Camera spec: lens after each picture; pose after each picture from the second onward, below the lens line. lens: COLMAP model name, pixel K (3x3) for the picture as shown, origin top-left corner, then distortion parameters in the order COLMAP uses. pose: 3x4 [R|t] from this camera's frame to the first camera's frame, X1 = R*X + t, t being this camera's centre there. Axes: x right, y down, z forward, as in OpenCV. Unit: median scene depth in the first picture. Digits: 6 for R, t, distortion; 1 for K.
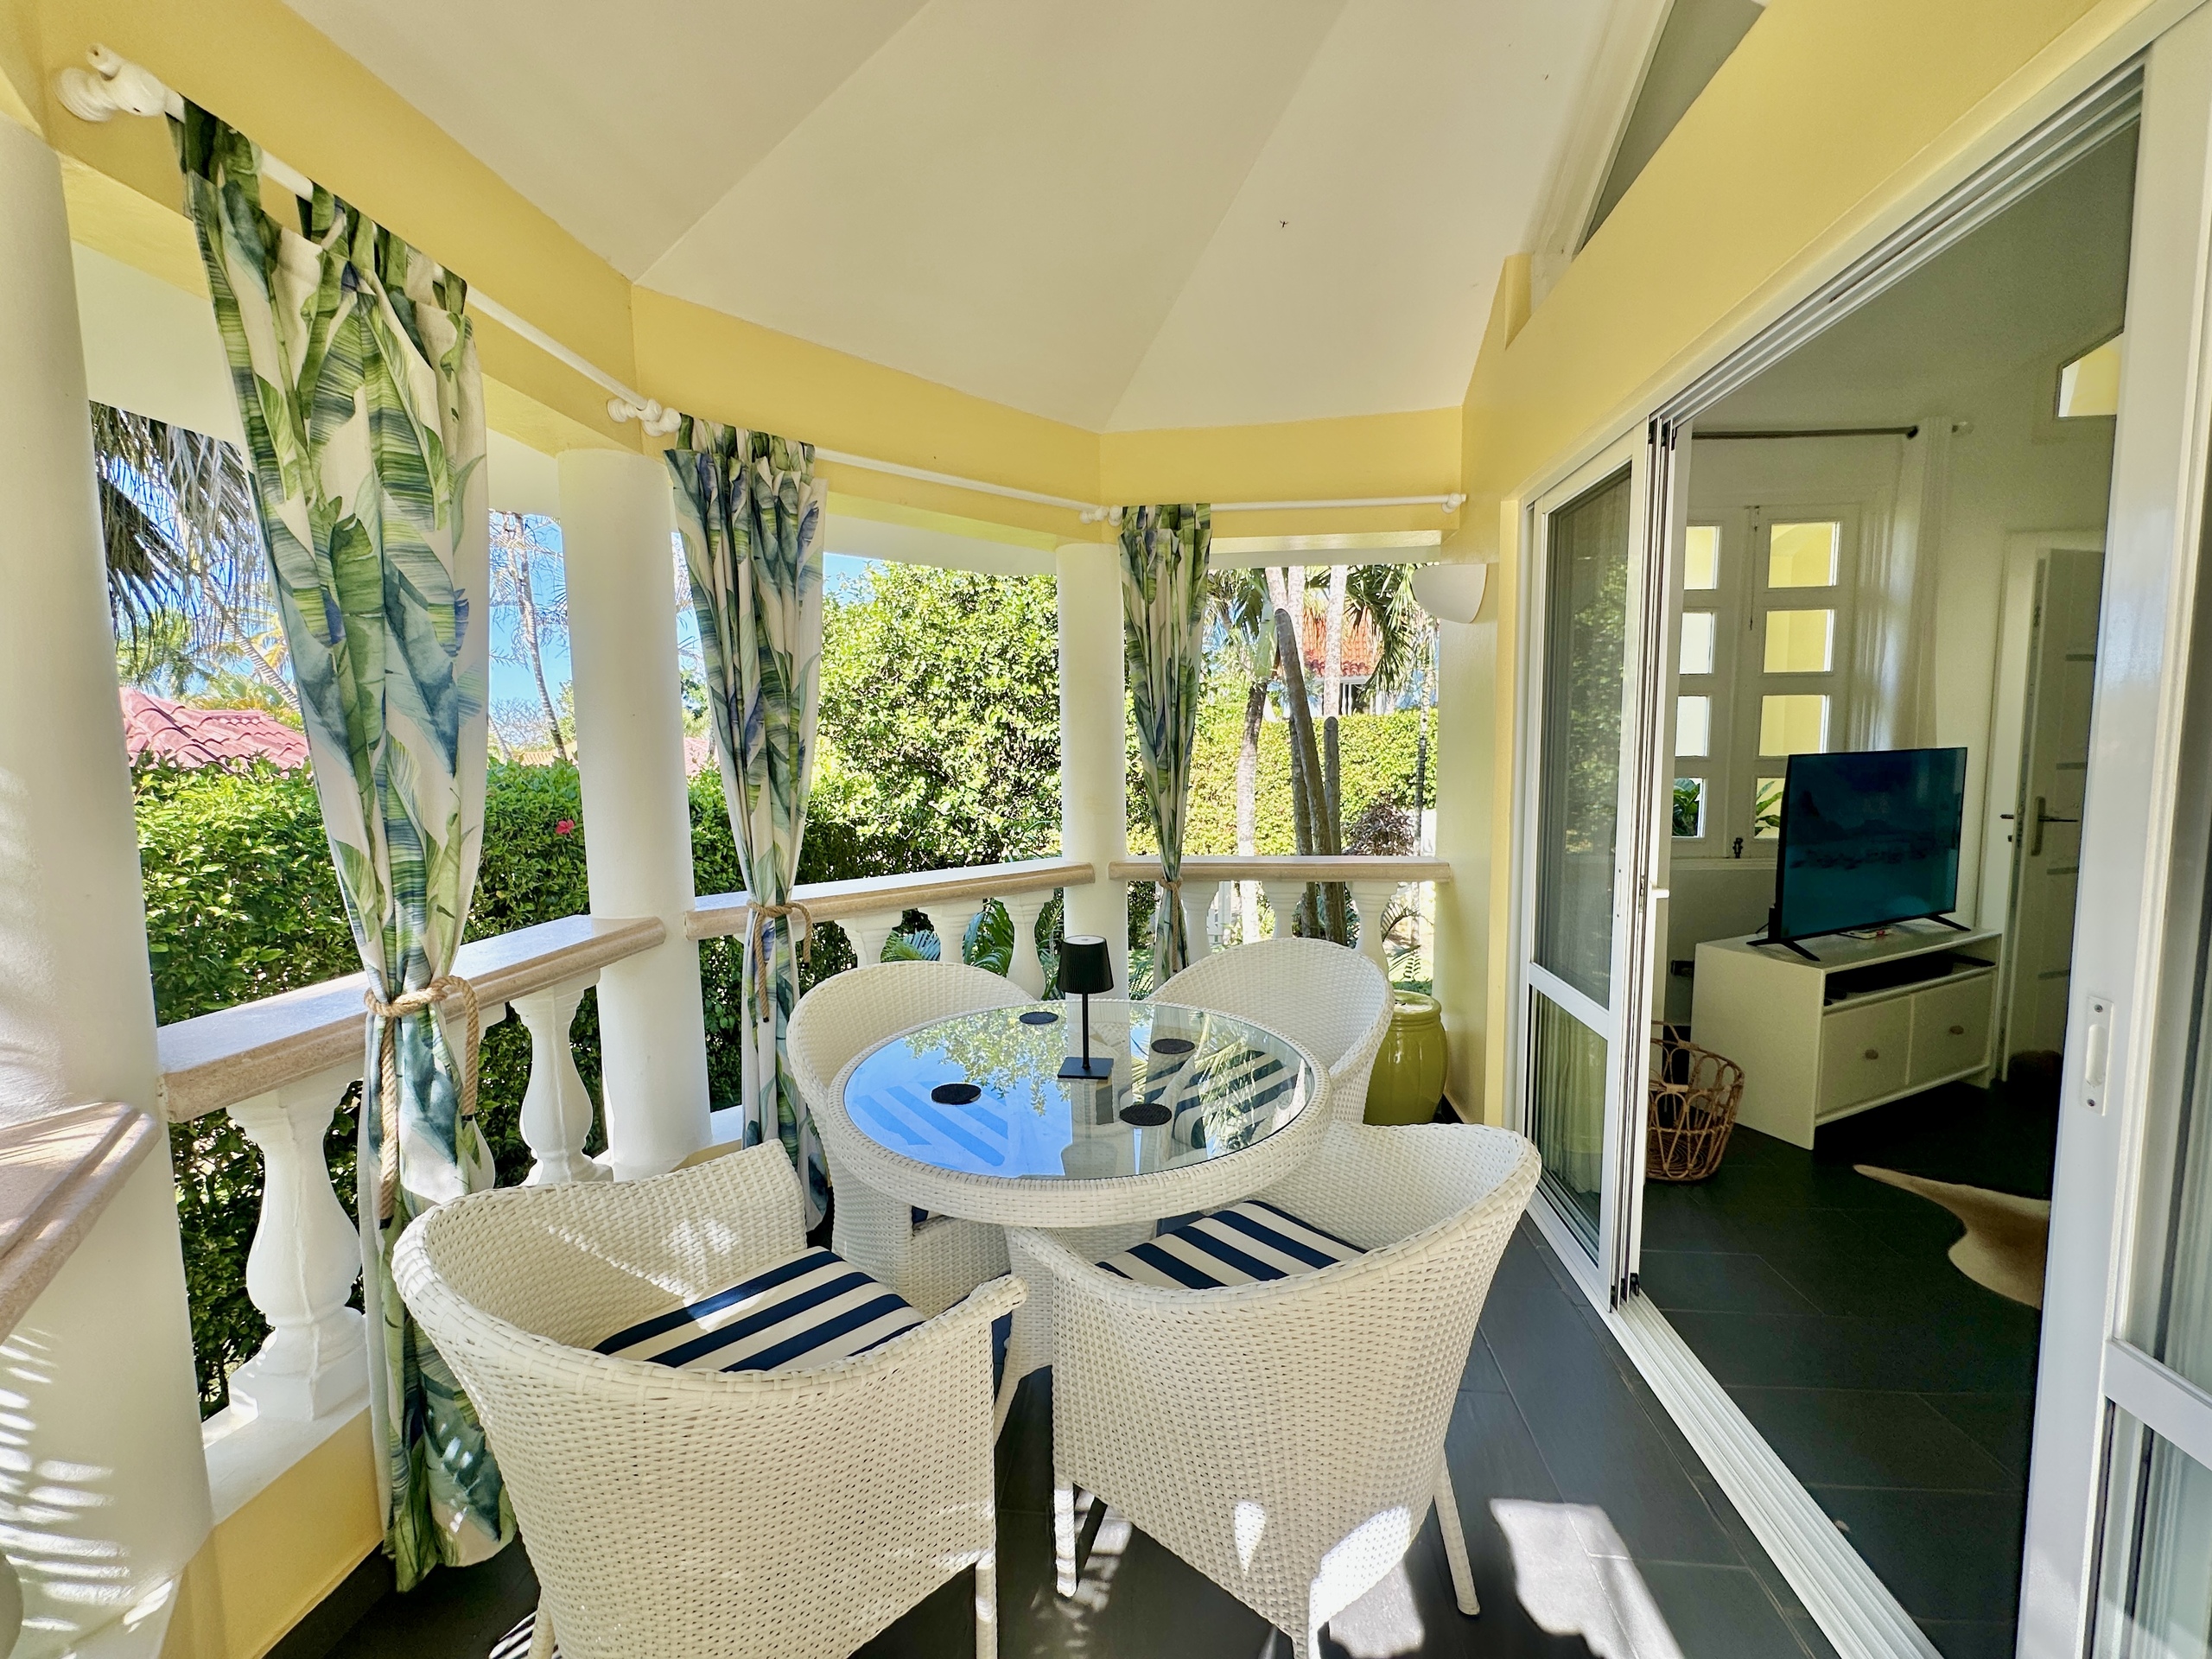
lens RADIAL K [[879.2, 0, 1103.4], [0, 879.2, 829.9], [0, 0, 1]] dist [-0.002519, 0.000458]
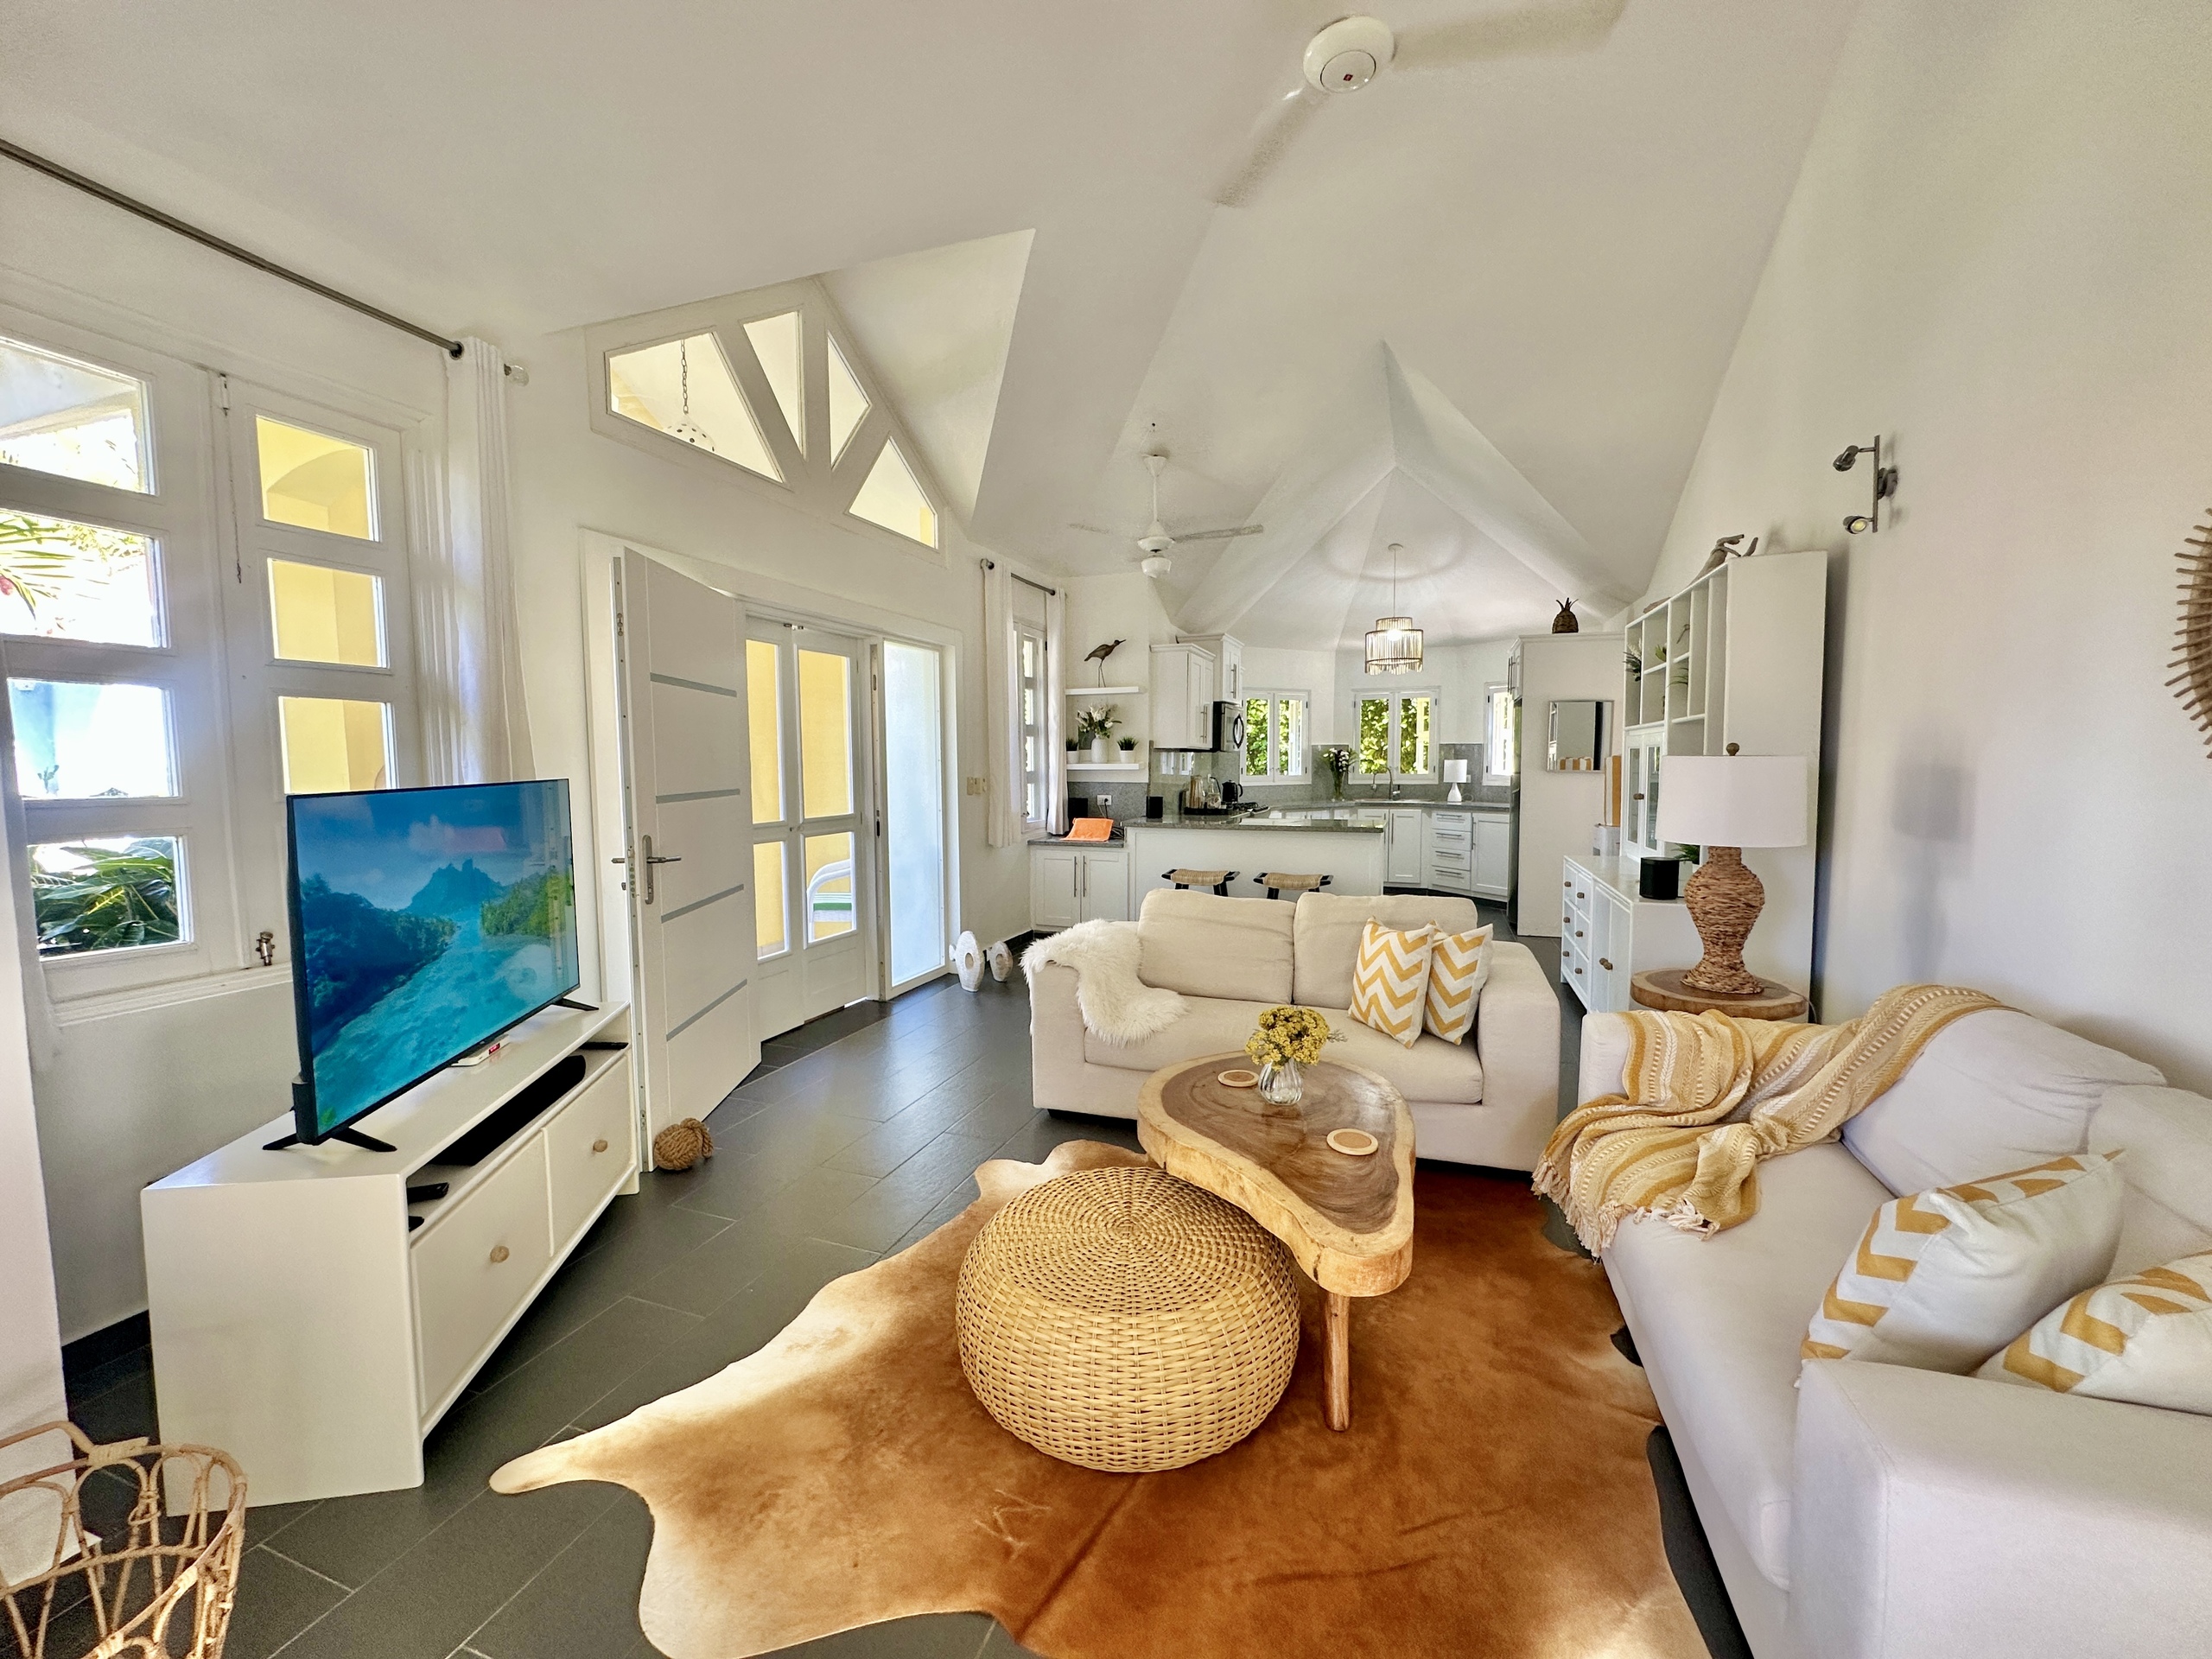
lens RADIAL K [[879.2, 0, 1104.8], [0, 879.2, 827.6], [0, 0, 1]] dist [-0.002519, 0.000458]
pose [[0.250061, -0.061102, 0.966300, 0.332989], [0.093360, 0.994878, 0.038749, -0.035876], [-0.963718, 0.080525, 0.254485, 0.331397]]
